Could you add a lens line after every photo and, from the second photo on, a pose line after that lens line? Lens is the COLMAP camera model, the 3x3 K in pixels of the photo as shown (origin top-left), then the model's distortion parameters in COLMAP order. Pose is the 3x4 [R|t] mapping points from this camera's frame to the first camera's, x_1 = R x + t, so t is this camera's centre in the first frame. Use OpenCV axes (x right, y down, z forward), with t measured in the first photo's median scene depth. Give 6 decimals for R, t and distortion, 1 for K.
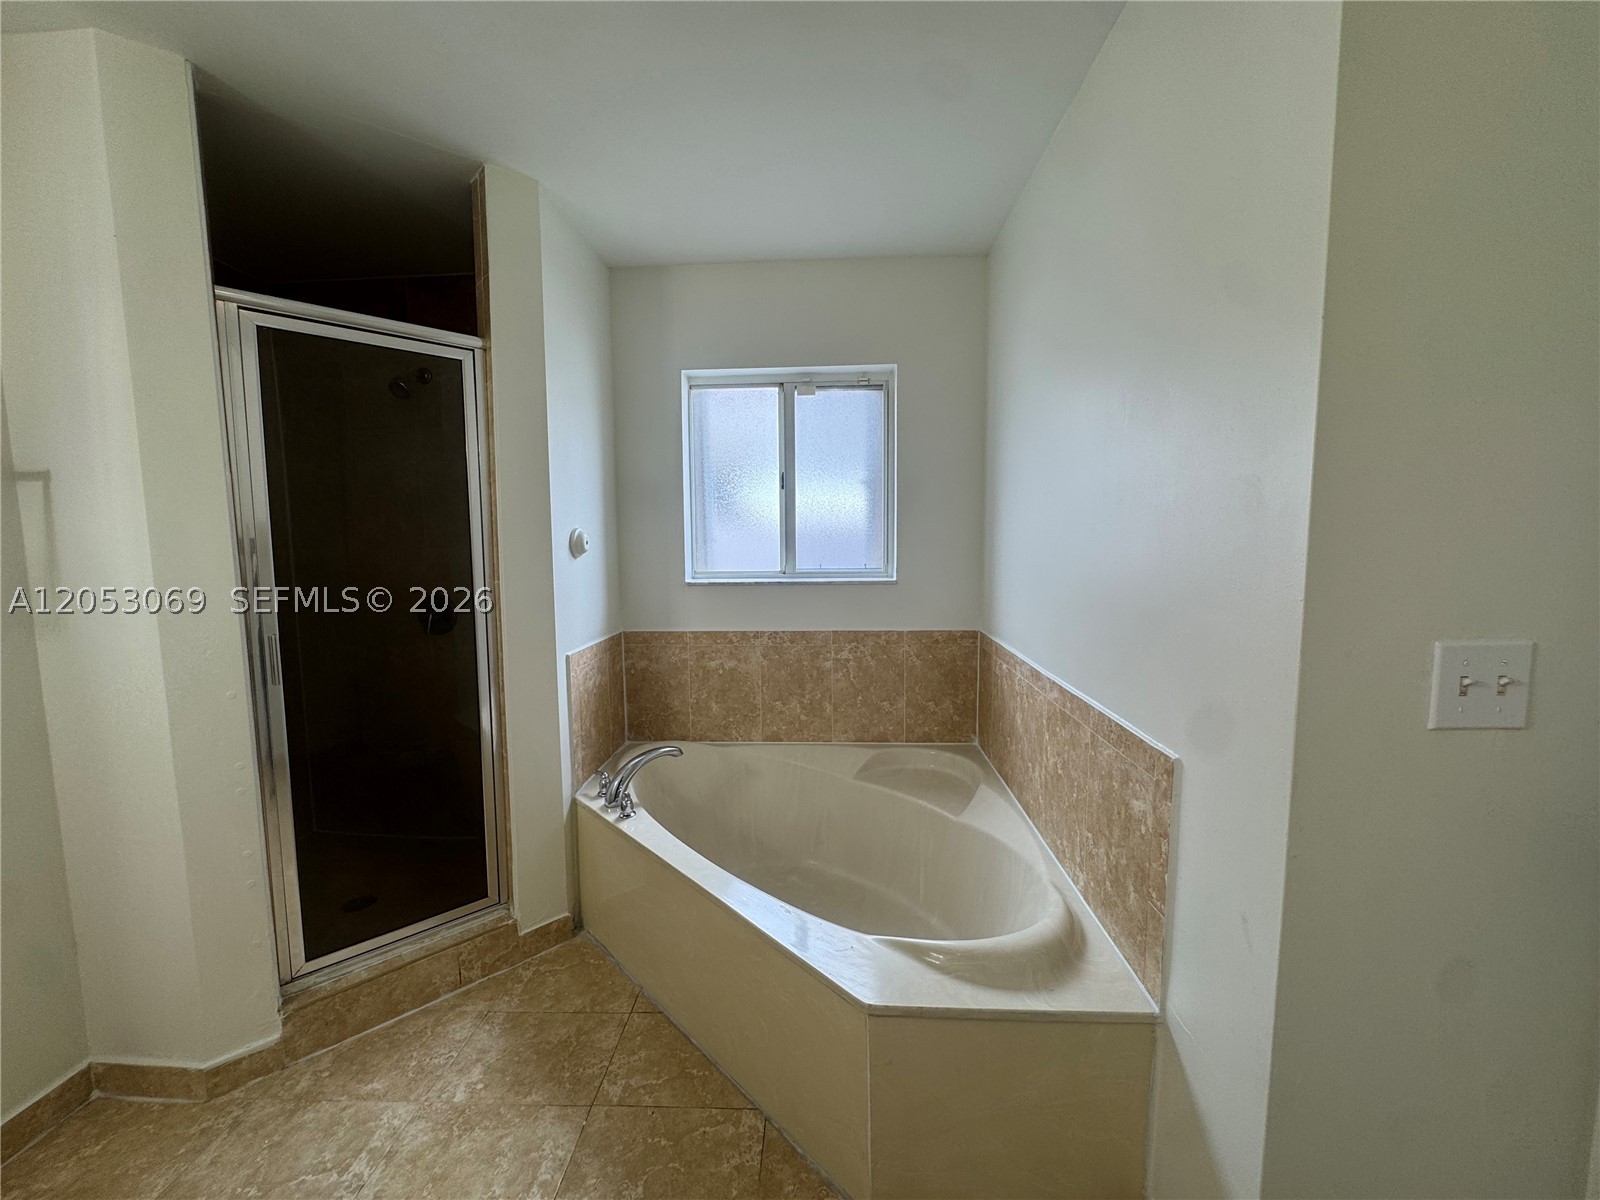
lens RADIAL K [[637.5, 0, 800.0], [0, 637.5, 600.0], [0, 0, 1]] dist [-0.001510, -0.000158]
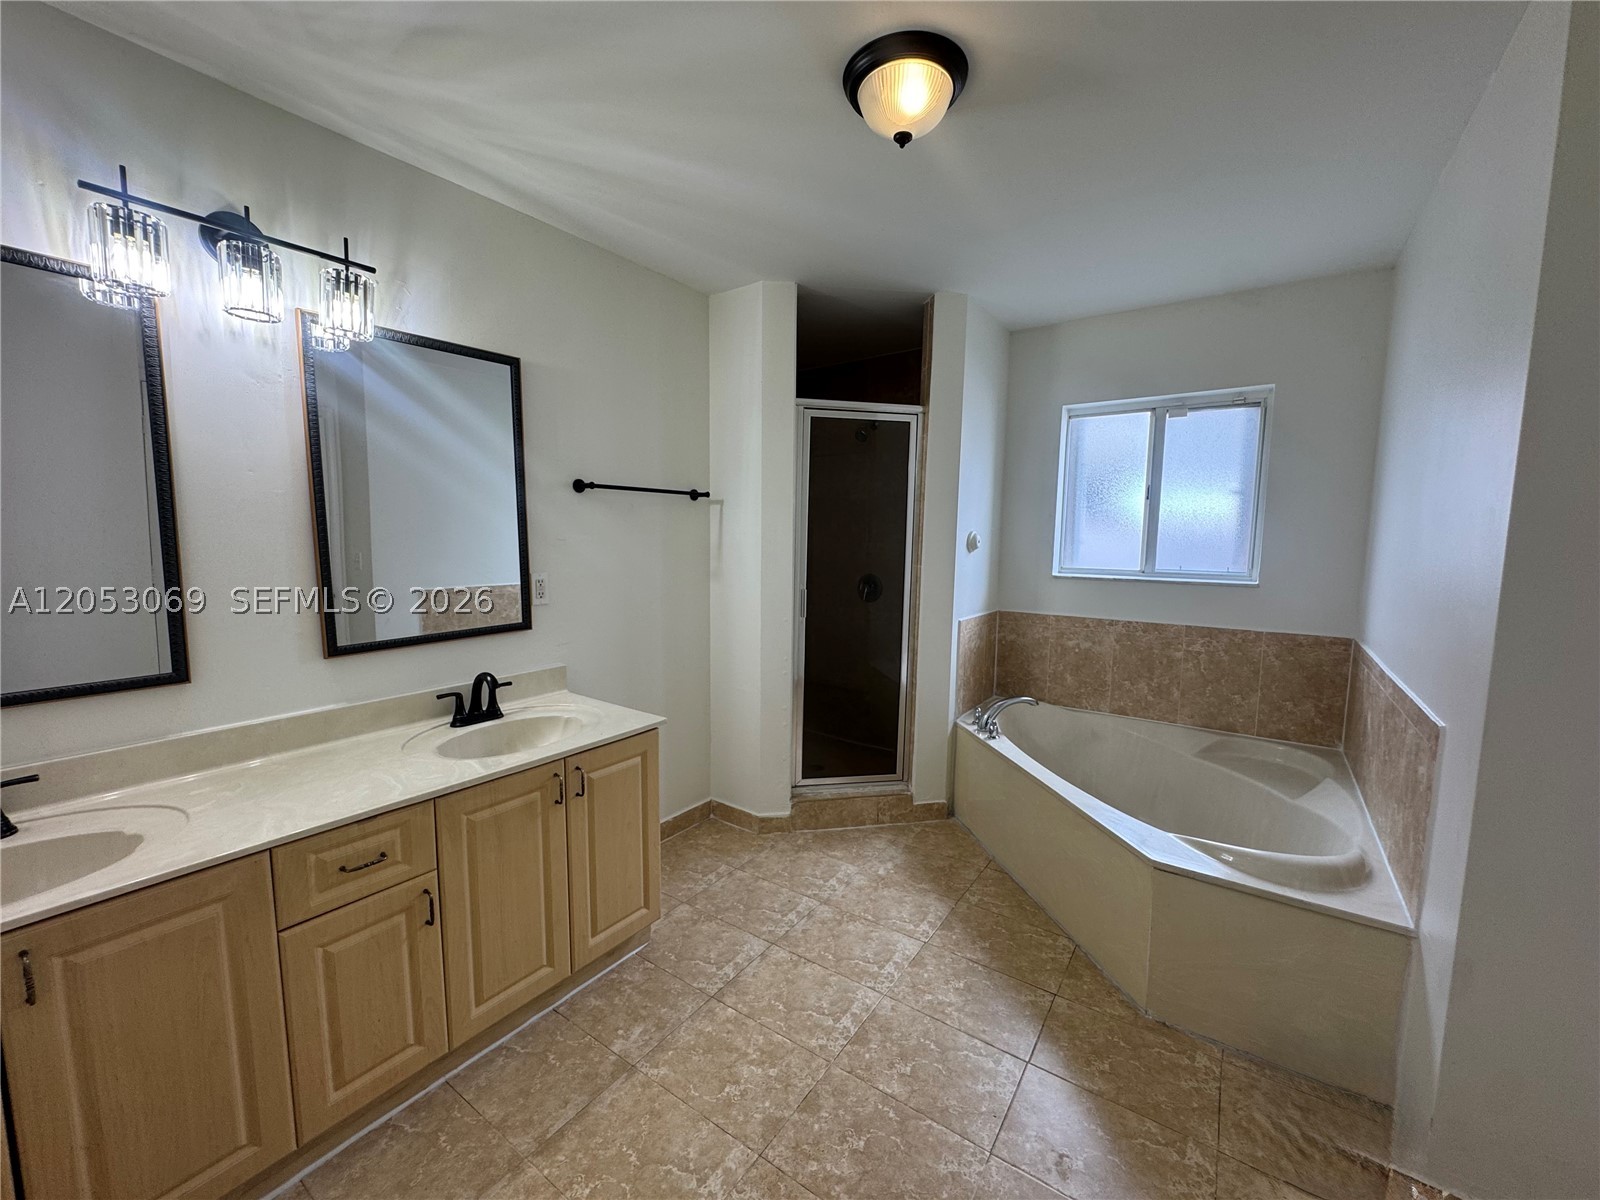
lens RADIAL K [[642.7, 0, 800.0], [0, 642.7, 600.0], [0, 0, 1]] dist [-0.001024, 0.000084]
pose [[0.844738, 0.074937, -0.529907, 0.087599], [-0.073526, 0.997010, 0.023784, 0.031926], [0.530105, 0.018870, 0.847722, -0.390963]]
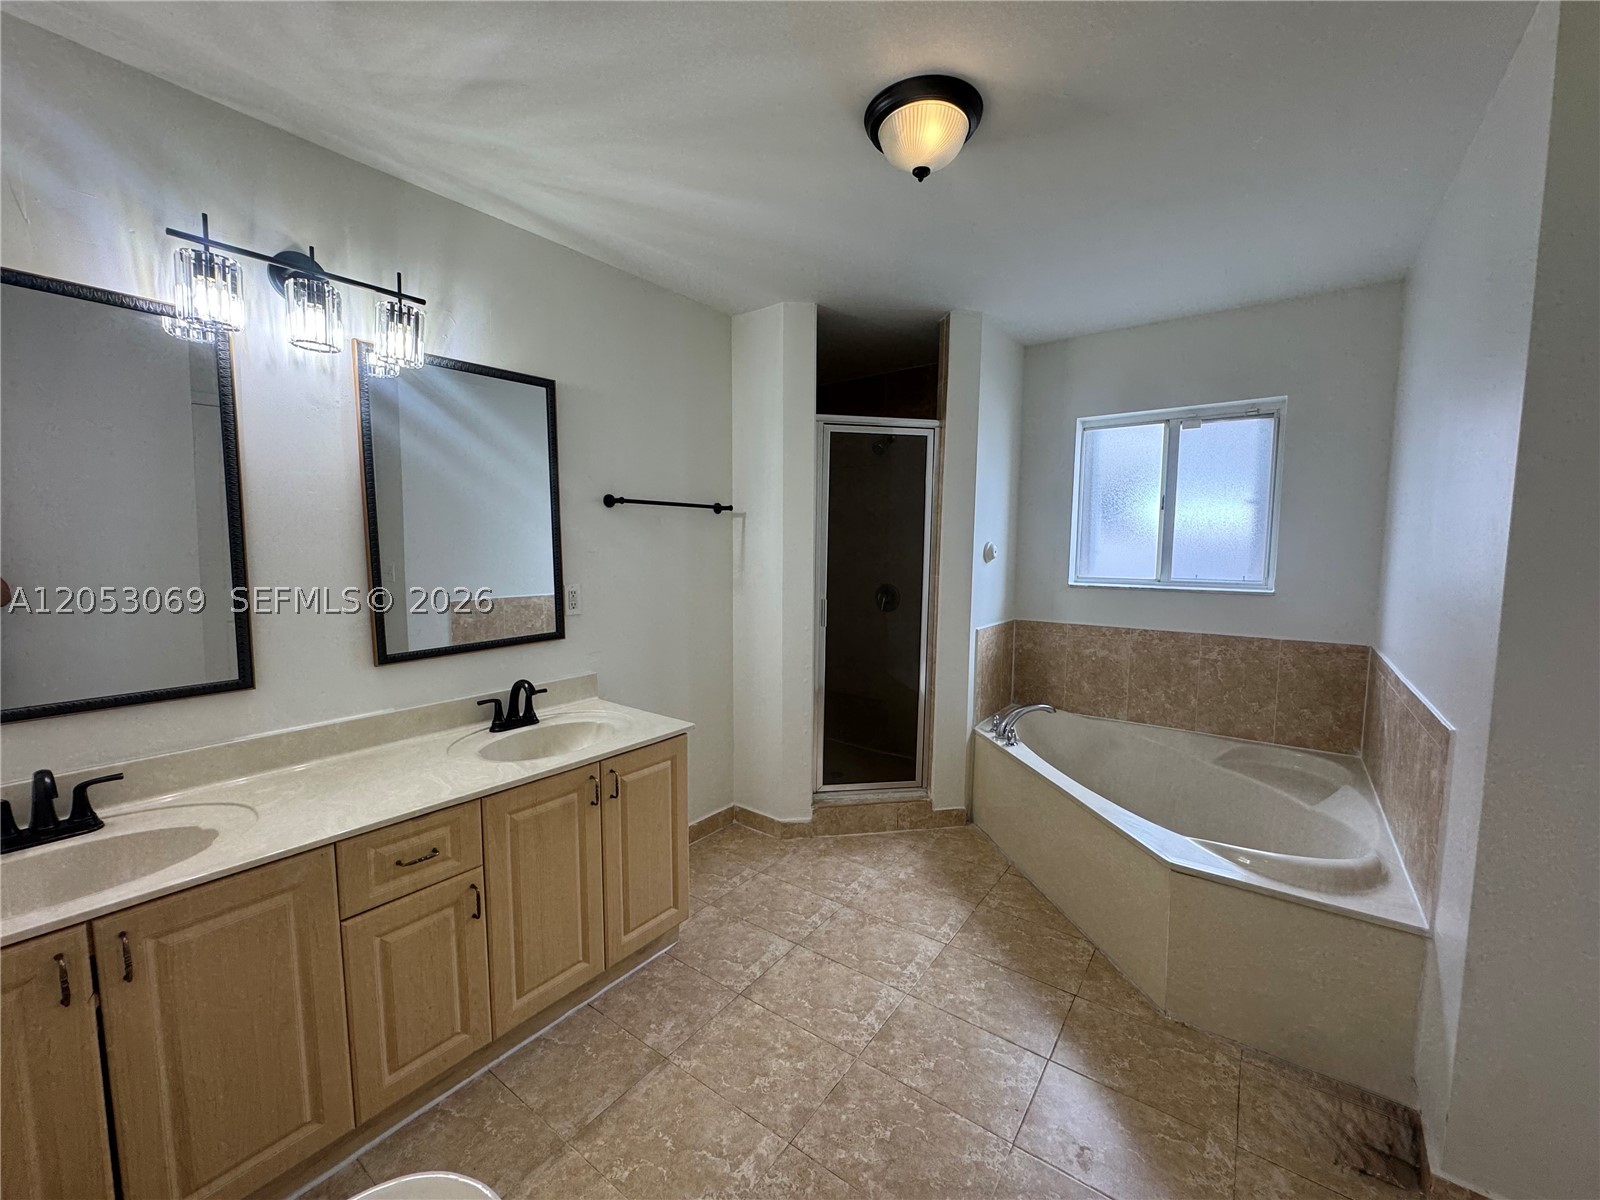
lens RADIAL K [[642.7, 0, 800.0], [0, 642.7, 600.0], [0, 0, 1]] dist [-0.001024, 0.000084]
pose [[0.832791, 0.063372, -0.549948, 0.095639], [-0.069549, 0.997532, 0.009629, 0.032833], [0.549201, 0.030229, 0.835143, -0.427461]]
